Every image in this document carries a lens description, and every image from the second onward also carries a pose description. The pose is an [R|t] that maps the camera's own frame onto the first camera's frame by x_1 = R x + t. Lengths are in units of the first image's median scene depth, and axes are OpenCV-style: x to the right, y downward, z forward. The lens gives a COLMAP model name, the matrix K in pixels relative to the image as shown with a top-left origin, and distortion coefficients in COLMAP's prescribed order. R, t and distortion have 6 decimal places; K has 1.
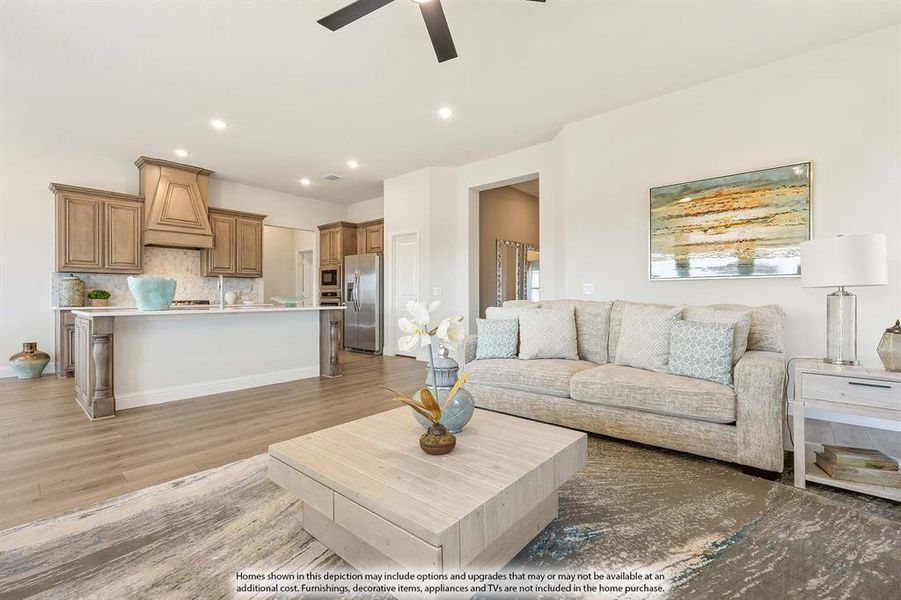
lens RADIAL K [[399.5, 0, 462.6], [0, 399.5, 292.9], [0, 0, 1]] dist [-0.000708, 0.000850]
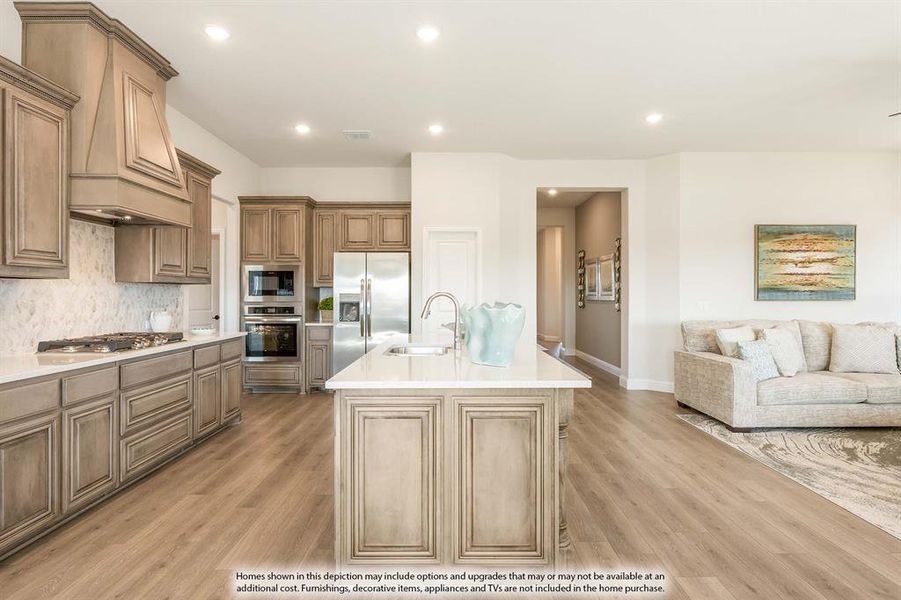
lens RADIAL K [[462.4, 0, 452.7], [0, 462.4, 296.7], [0, 0, 1]] dist [-0.015699, 0.003430]
pose [[0.761183, -0.001556, 0.648536, -0.820200], [-0.005530, 0.999945, 0.008890, -0.035184], [-0.648514, -0.010353, 0.761132, 0.375466]]
